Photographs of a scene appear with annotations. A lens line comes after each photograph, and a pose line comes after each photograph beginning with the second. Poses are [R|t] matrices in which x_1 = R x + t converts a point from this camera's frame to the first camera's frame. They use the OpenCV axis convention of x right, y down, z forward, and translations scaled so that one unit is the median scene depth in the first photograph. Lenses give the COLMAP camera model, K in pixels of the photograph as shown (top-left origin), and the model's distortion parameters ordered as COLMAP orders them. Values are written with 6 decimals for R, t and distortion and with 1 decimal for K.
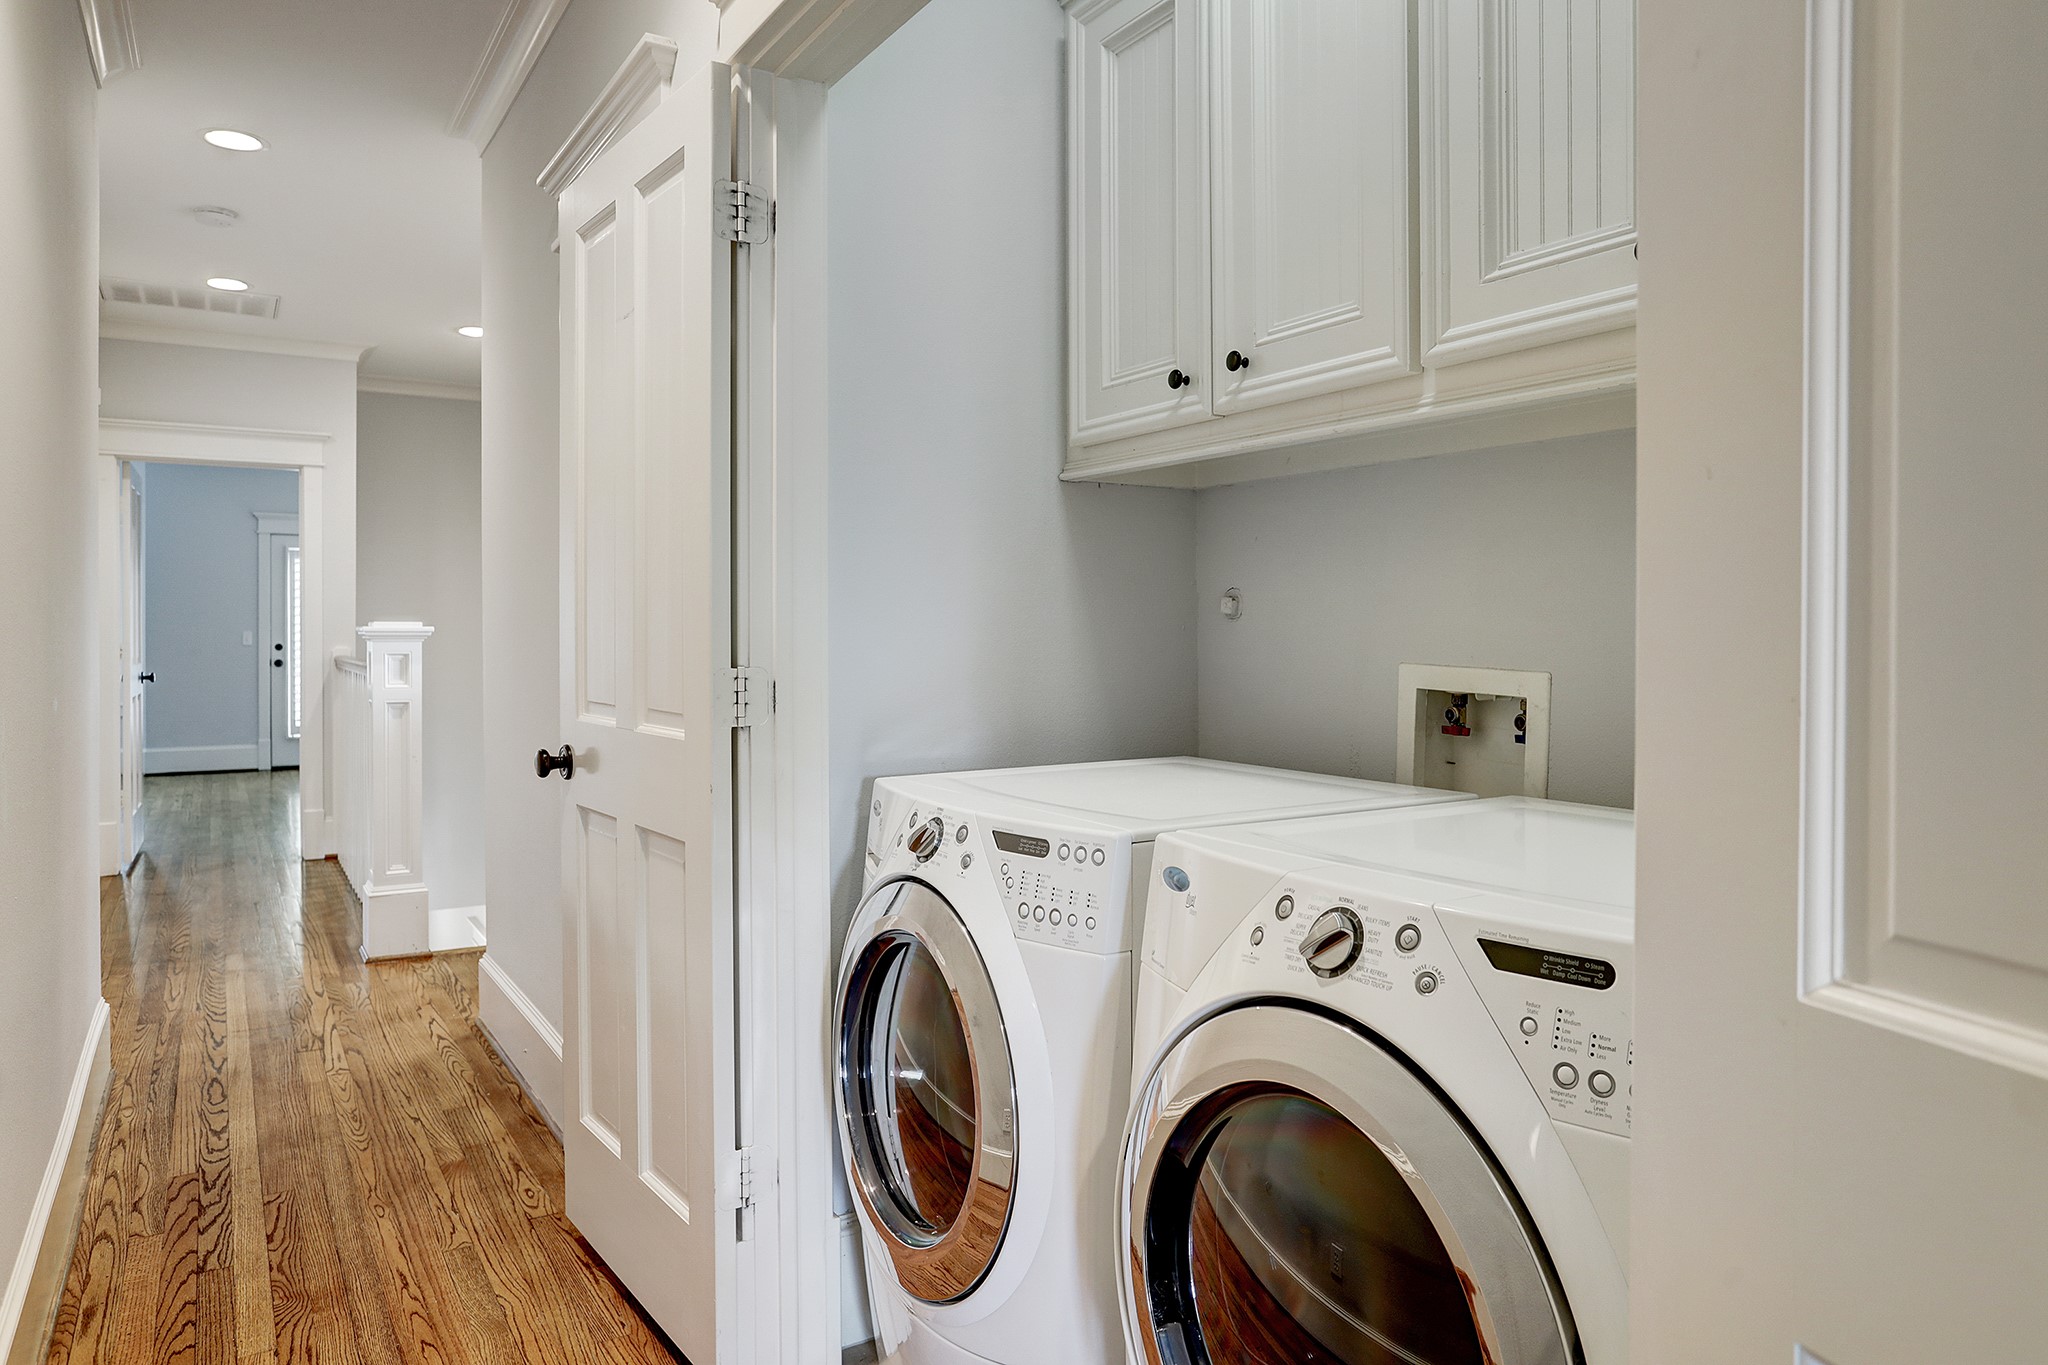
lens RADIAL K [[1315.3, 0, 1020.6], [0, 1315.3, 635.1], [0, 0, 1]] dist [-0.065488, 0.047114]
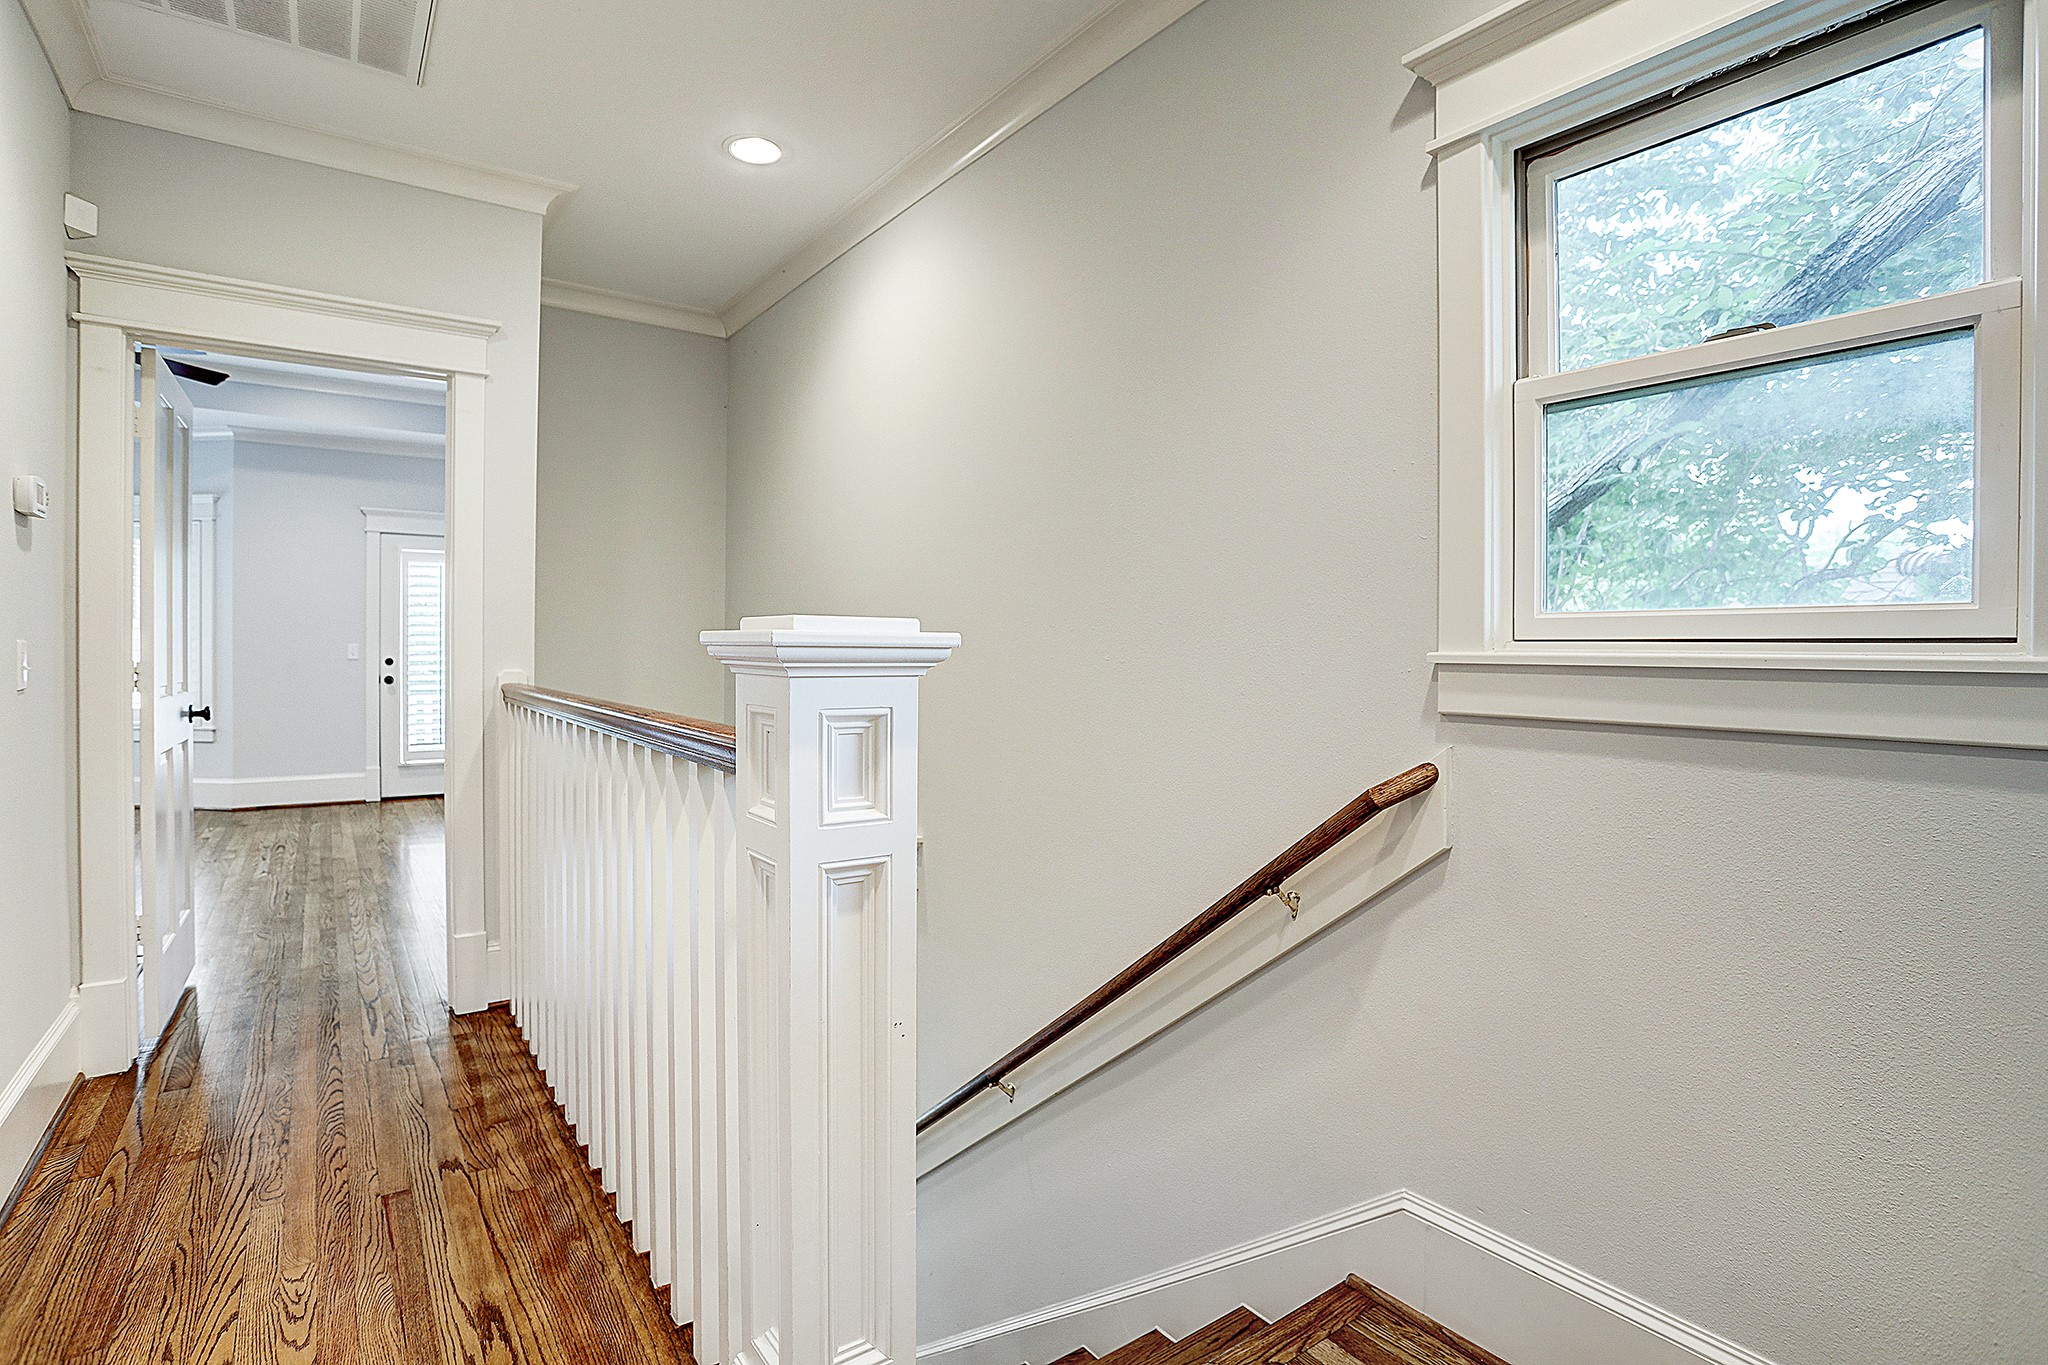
lens RADIAL K [[1002.8, 0, 1007.9], [0, 1002.8, 653.1], [0, 0, 1]] dist [-0.067778, 0.027259]
pose [[0.998510, 0.006039, 0.054227, -0.368007], [-0.006194, 0.999977, 0.002677, -0.001453], [-0.054210, -0.003009, 0.998525, 0.605548]]
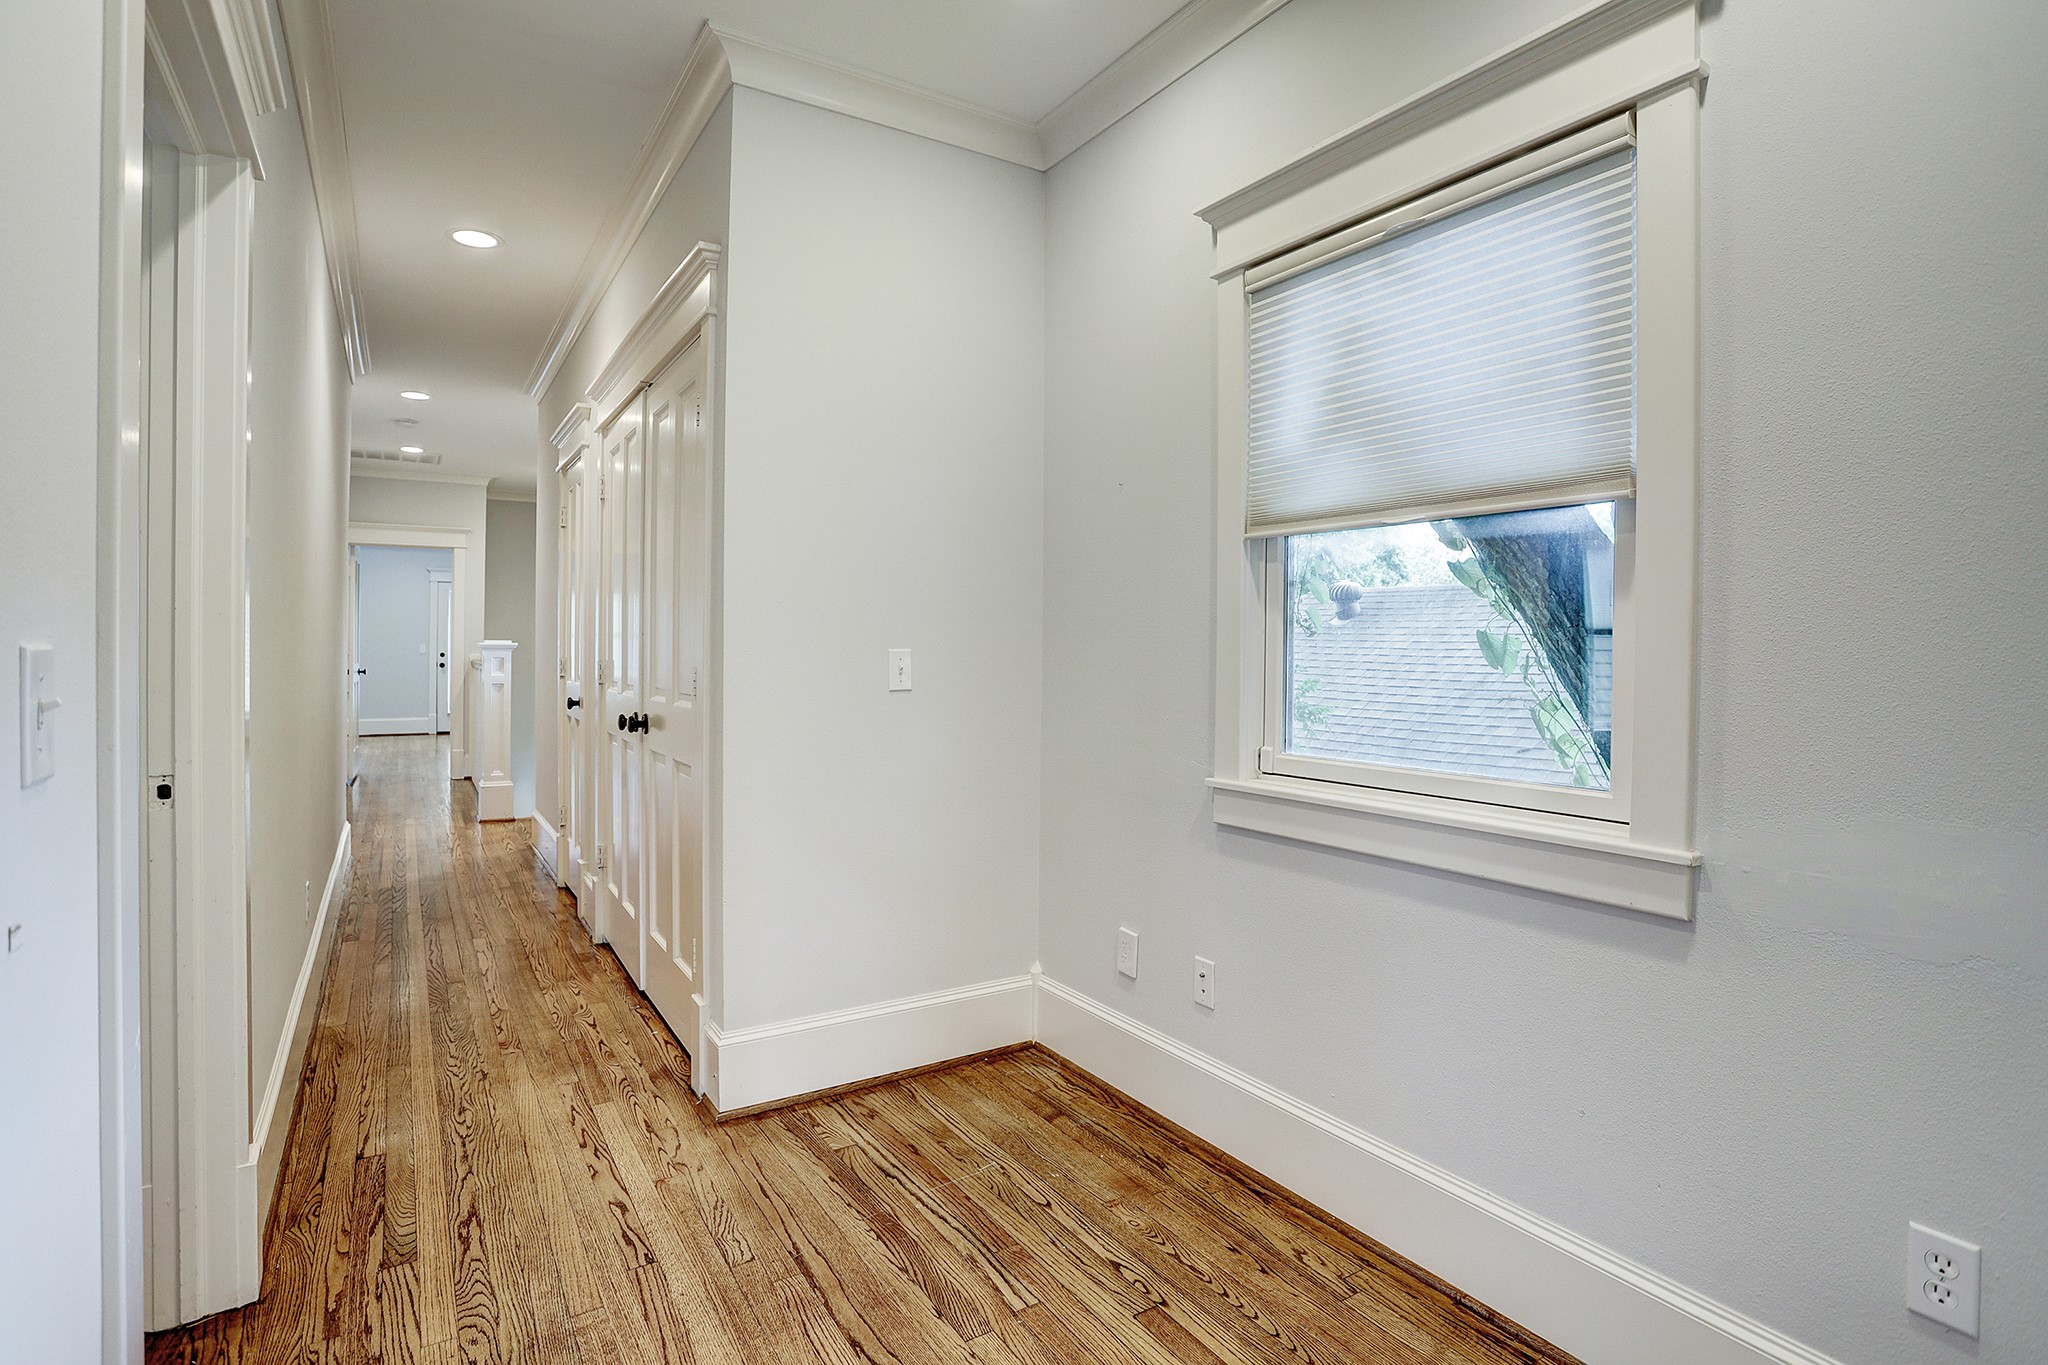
lens RADIAL K [[1002.8, 0, 1007.9], [0, 1002.8, 653.1], [0, 0, 1]] dist [-0.067778, 0.027259]
pose [[0.999919, 0.011900, -0.004528, 0.211523], [-0.011905, 0.999929, -0.000926, 0.000710], [0.004517, 0.000980, 0.999989, -0.339046]]
